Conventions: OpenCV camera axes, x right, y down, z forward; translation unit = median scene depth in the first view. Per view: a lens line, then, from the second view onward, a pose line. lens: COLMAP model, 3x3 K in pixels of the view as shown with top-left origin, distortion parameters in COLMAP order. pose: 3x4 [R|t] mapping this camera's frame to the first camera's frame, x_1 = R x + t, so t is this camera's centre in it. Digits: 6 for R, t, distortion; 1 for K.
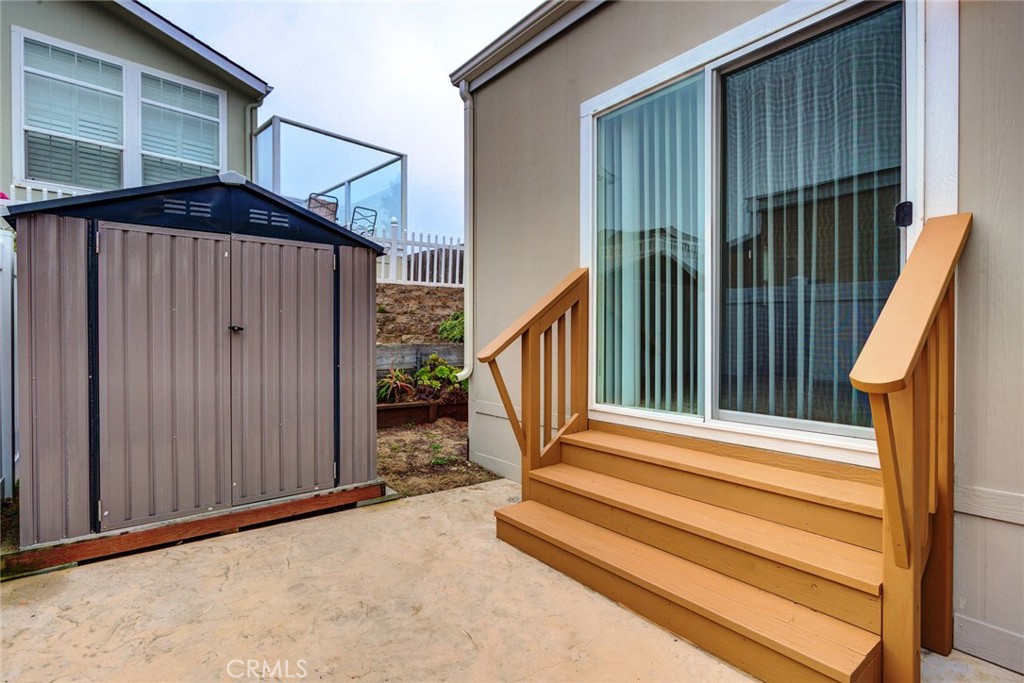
lens RADIAL K [[506.5, 0, 512.0], [0, 506.5, 341.5], [0, 0, 1]] dist [-0.018328, 0.008443]
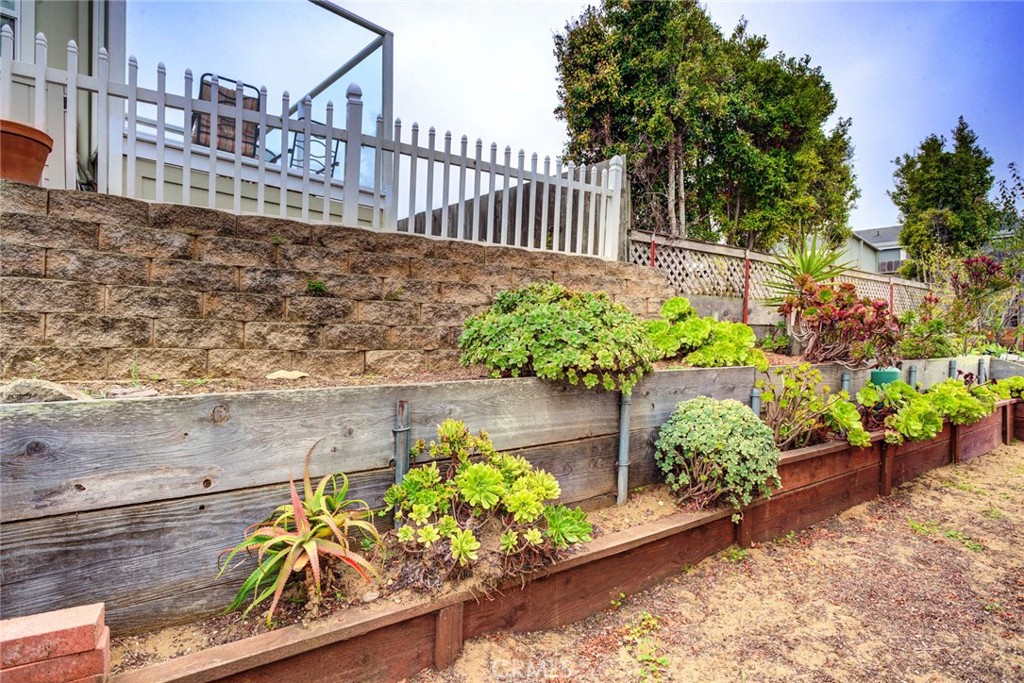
lens RADIAL K [[506.5, 0, 512.0], [0, 506.5, 341.5], [0, 0, 1]] dist [-0.018328, 0.008443]
pose [[0.999984, 0.003137, 0.004777, -0.103704], [-0.003092, 0.999951, -0.009397, -0.017213], [-0.004806, 0.009382, 0.999944, 0.603247]]
